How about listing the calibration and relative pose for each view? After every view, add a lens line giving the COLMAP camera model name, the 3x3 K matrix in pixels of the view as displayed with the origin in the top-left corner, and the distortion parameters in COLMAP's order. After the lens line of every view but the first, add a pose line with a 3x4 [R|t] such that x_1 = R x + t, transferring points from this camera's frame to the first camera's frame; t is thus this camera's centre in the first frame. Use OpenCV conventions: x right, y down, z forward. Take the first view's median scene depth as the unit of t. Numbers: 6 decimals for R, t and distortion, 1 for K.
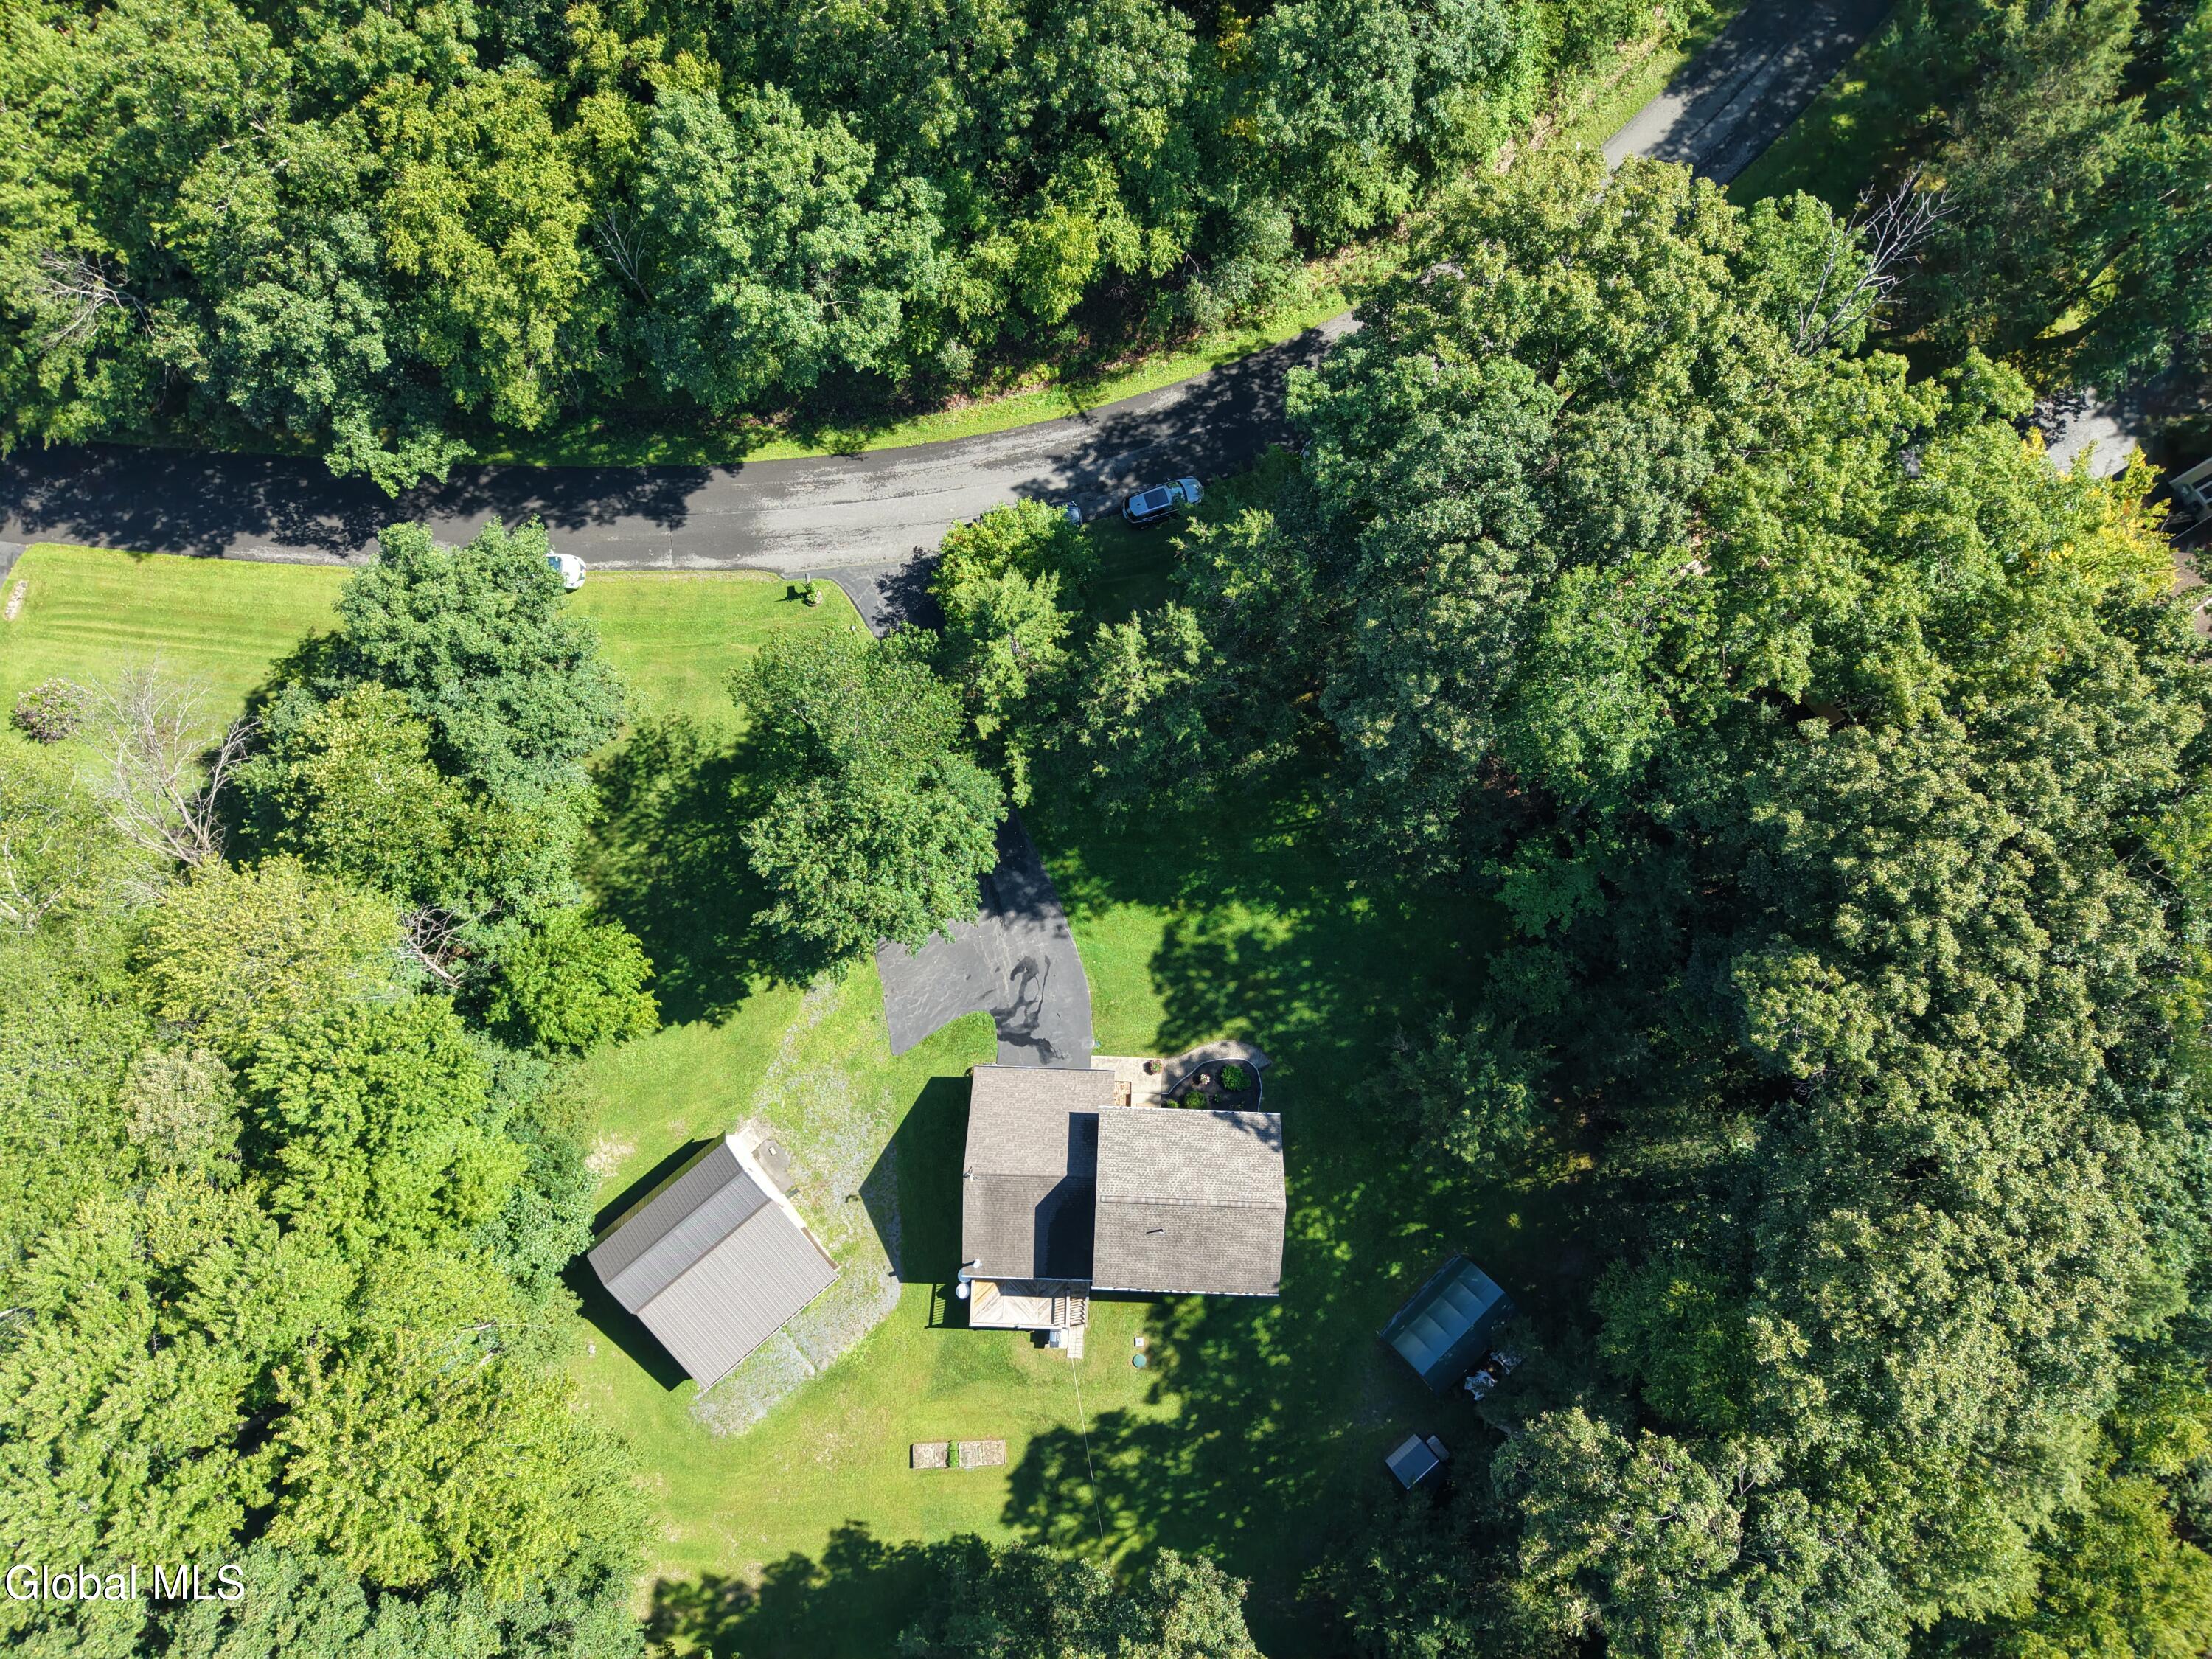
lens RADIAL K [[1553.4, 0, 1068.3], [0, 1553.4, 822.2], [0, 0, 1]] dist [0.106754, -0.344254]
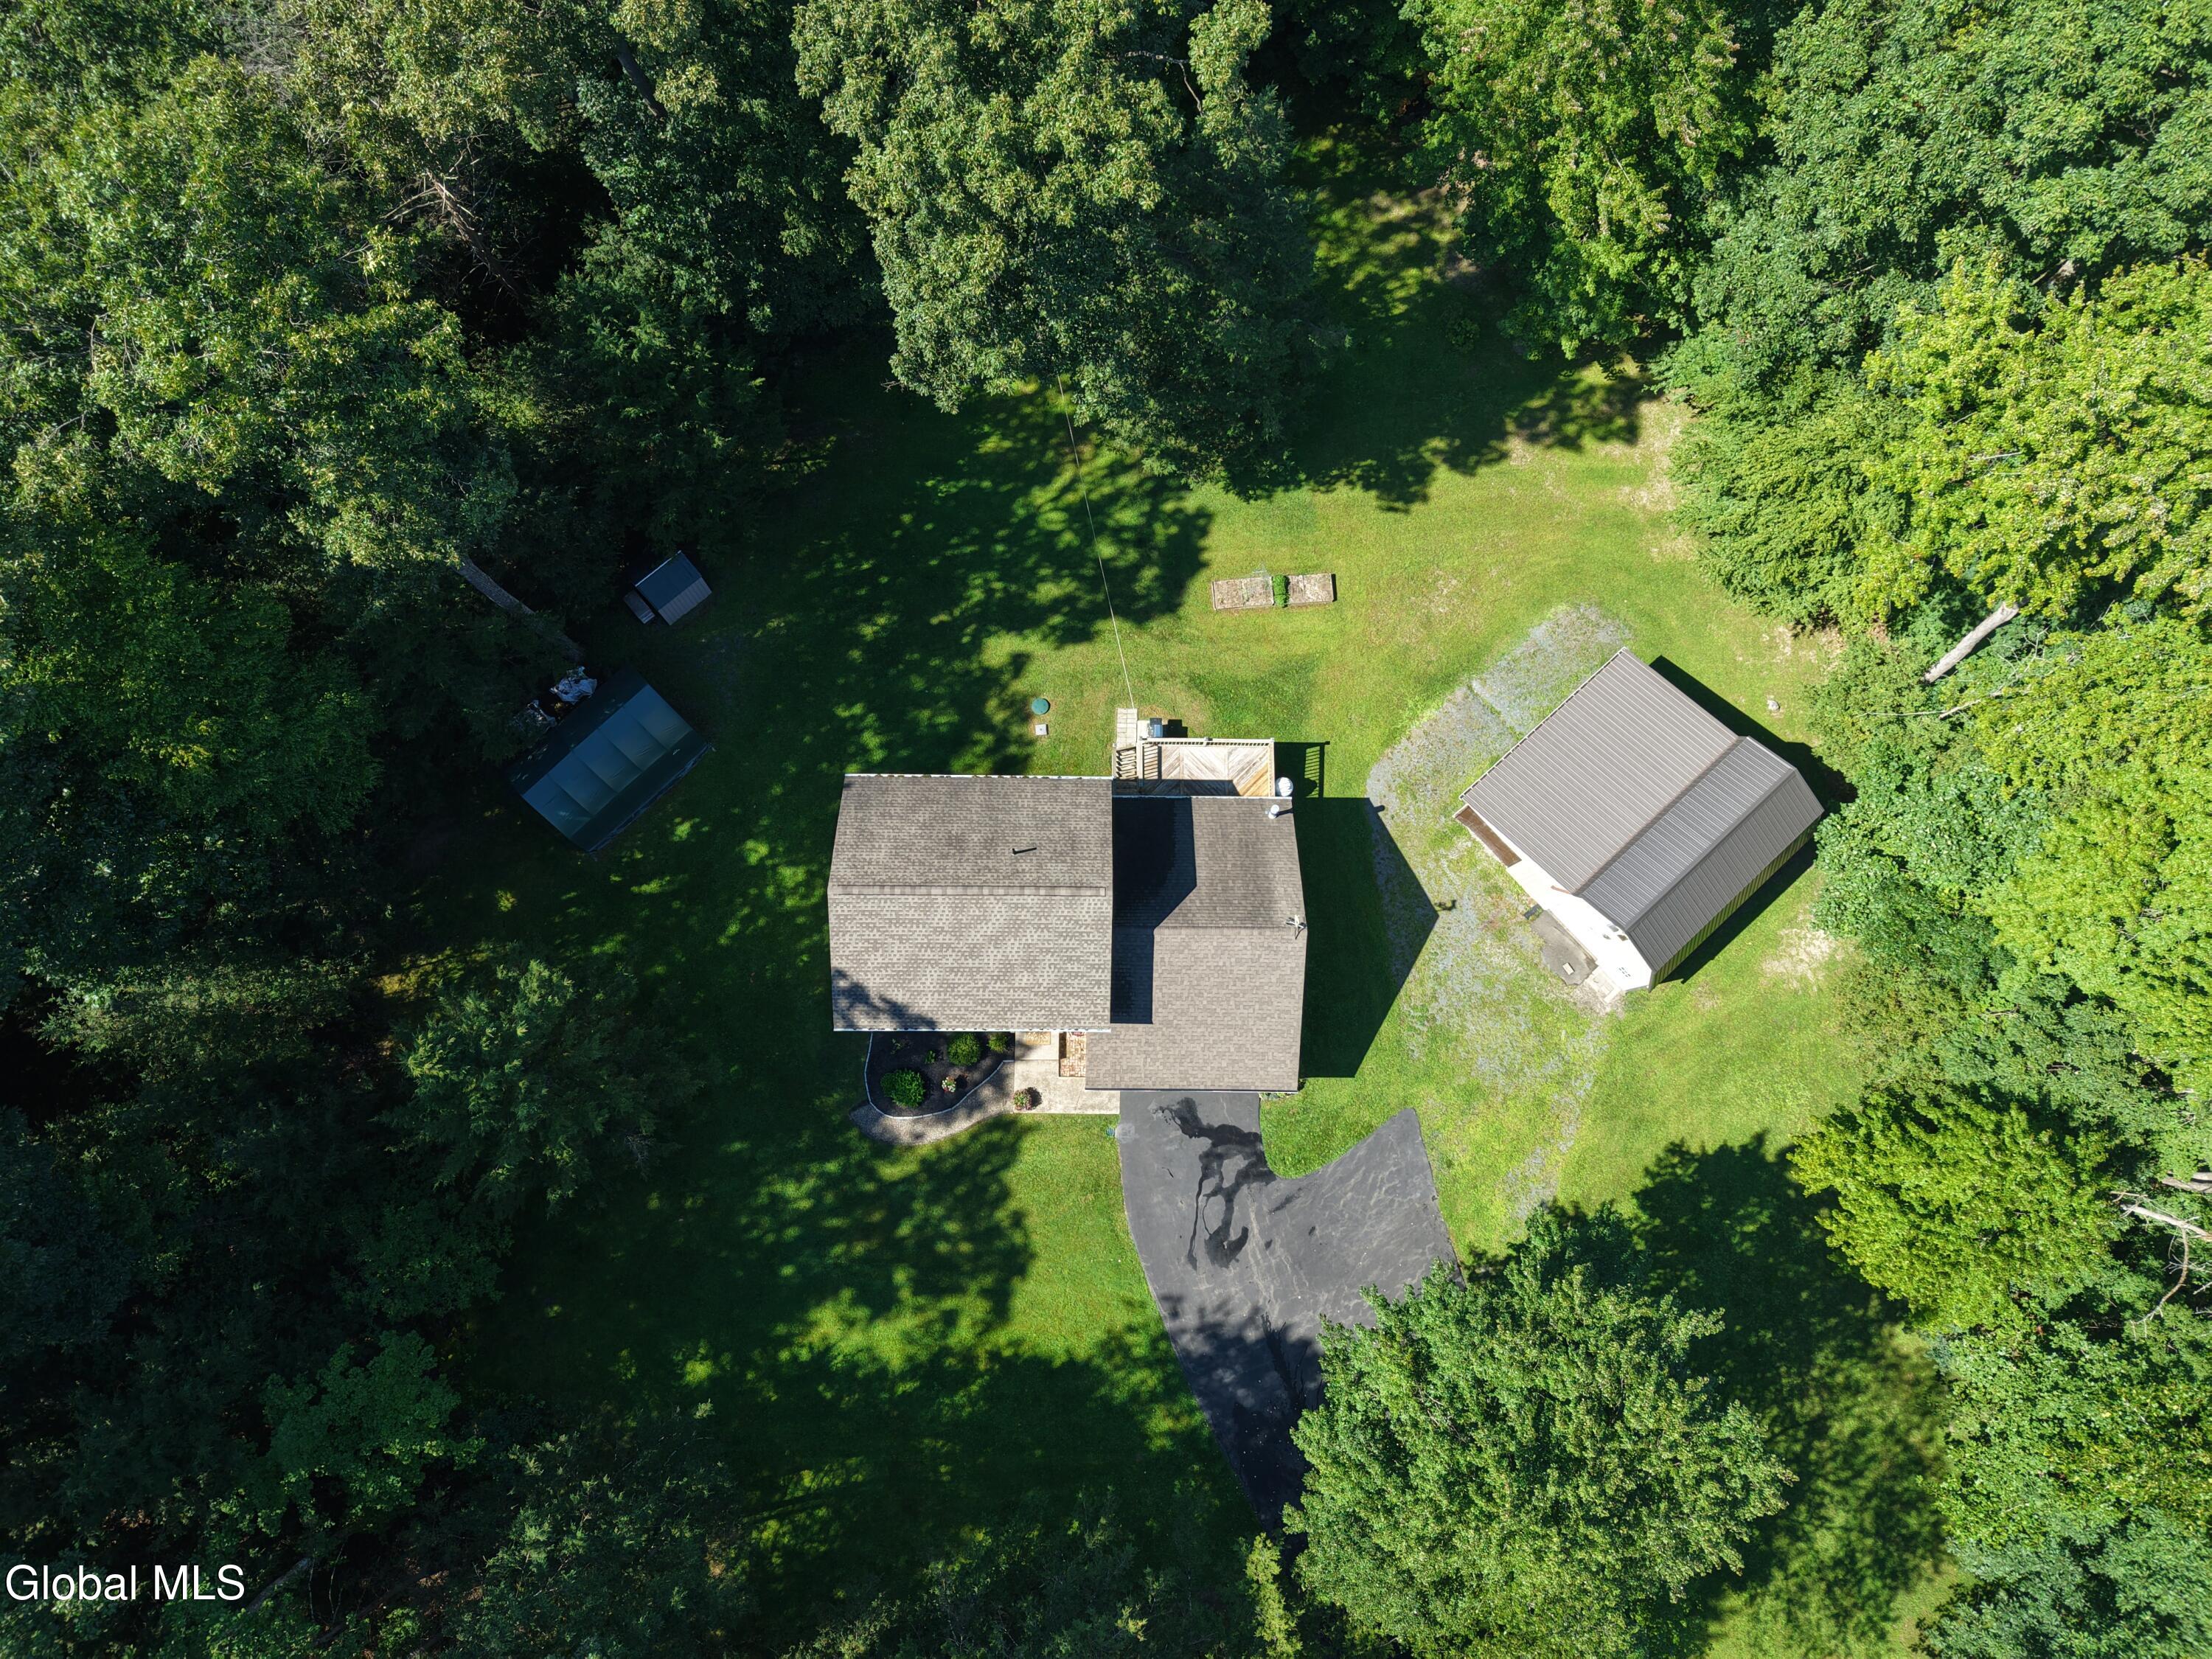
lens RADIAL K [[1551.9, 0, 1106.0], [0, 1551.9, 829.5], [0, 0, 1]] dist [0.025803, -0.003760]
pose [[-0.999434, 0.027725, -0.019040, 0.029349], [-0.032660, -0.935219, 0.352561, 0.030330], [-0.008031, 0.352983, 0.935595, 0.336534]]
